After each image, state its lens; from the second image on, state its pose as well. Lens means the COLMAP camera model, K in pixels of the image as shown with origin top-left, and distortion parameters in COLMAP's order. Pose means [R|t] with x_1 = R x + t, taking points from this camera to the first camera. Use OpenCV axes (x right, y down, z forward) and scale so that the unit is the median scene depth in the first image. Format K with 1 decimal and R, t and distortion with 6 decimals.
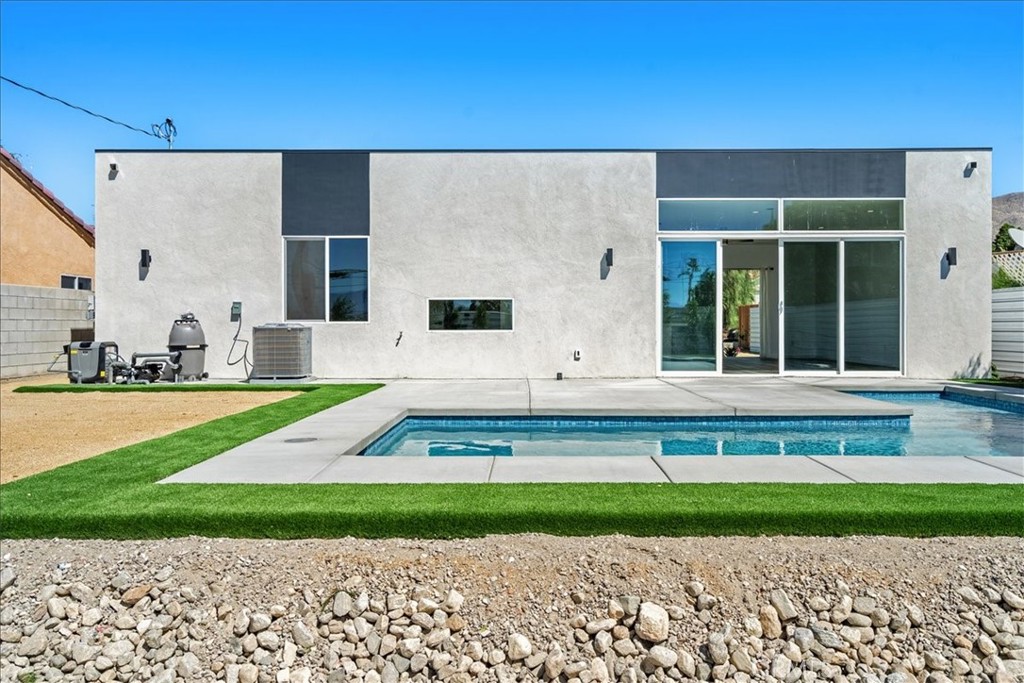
lens RADIAL K [[710.9, 0, 529.3], [0, 710.9, 342.6], [0, 0, 1]] dist [0.002895, -0.000490]
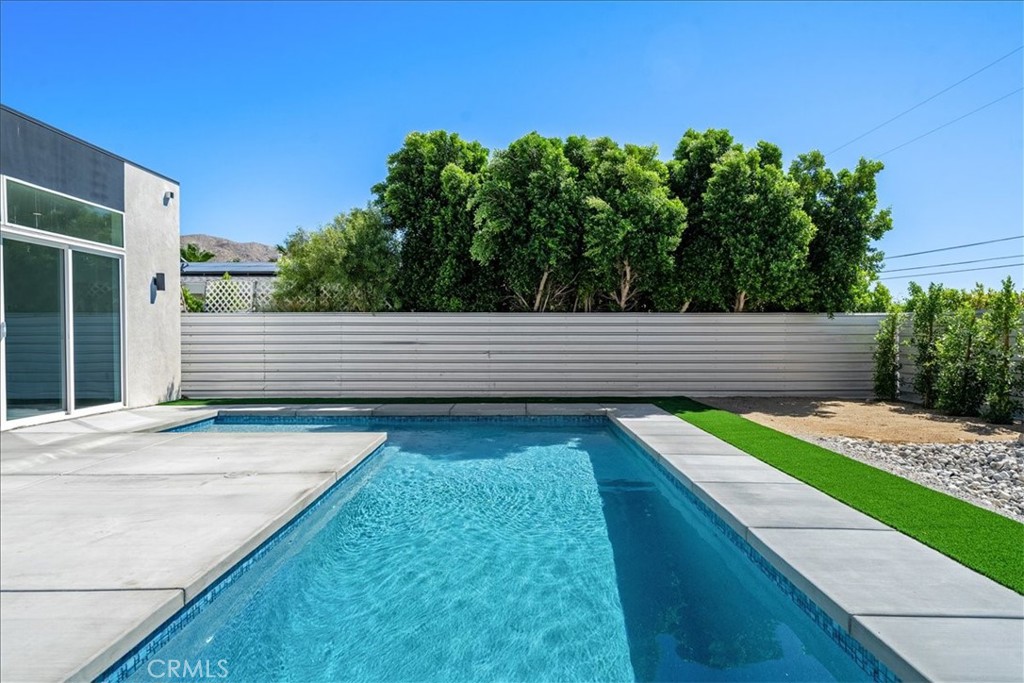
lens RADIAL K [[571.9, 0, 513.9], [0, 571.9, 348.2], [0, 0, 1]] dist [0.003725, 0.001096]
pose [[0.000675, -0.026233, 0.999656, -0.213056], [0.023016, 0.999391, 0.026210, -0.036747], [-0.999735, 0.022990, 0.001279, 0.500868]]
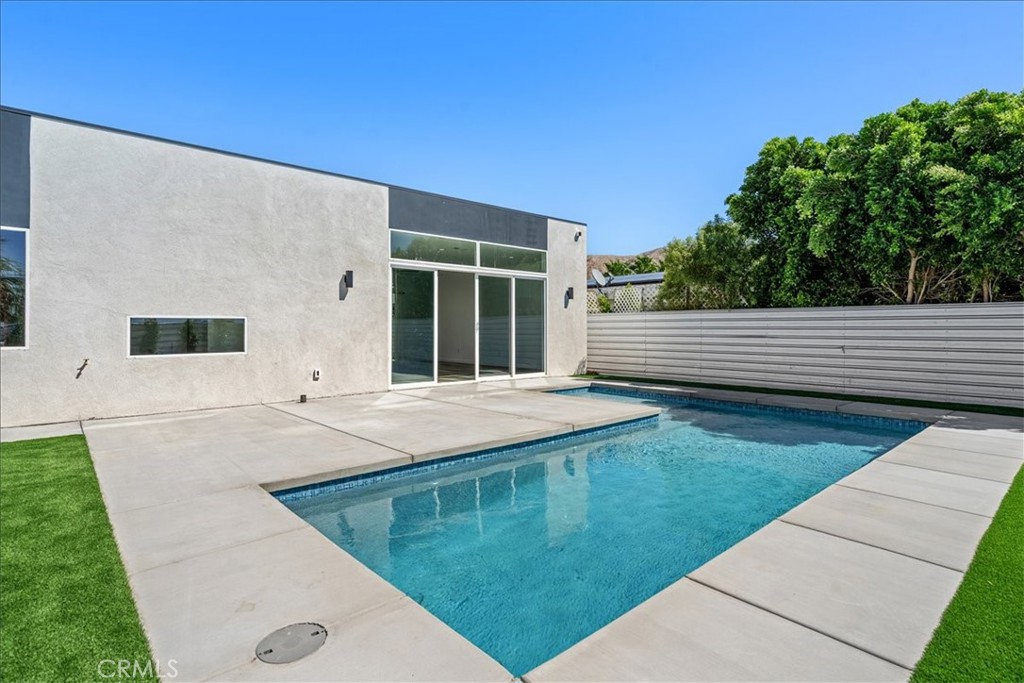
lens RADIAL K [[507.9, 0, 514.4], [0, 507.9, 329.7], [0, 0, 1]] dist [-0.001250, 0.000283]
pose [[0.747840, -0.003141, 0.663872, -0.198552], [0.016802, 0.999758, -0.014198, -0.031349], [-0.663667, 0.021772, 0.747712, 0.283802]]
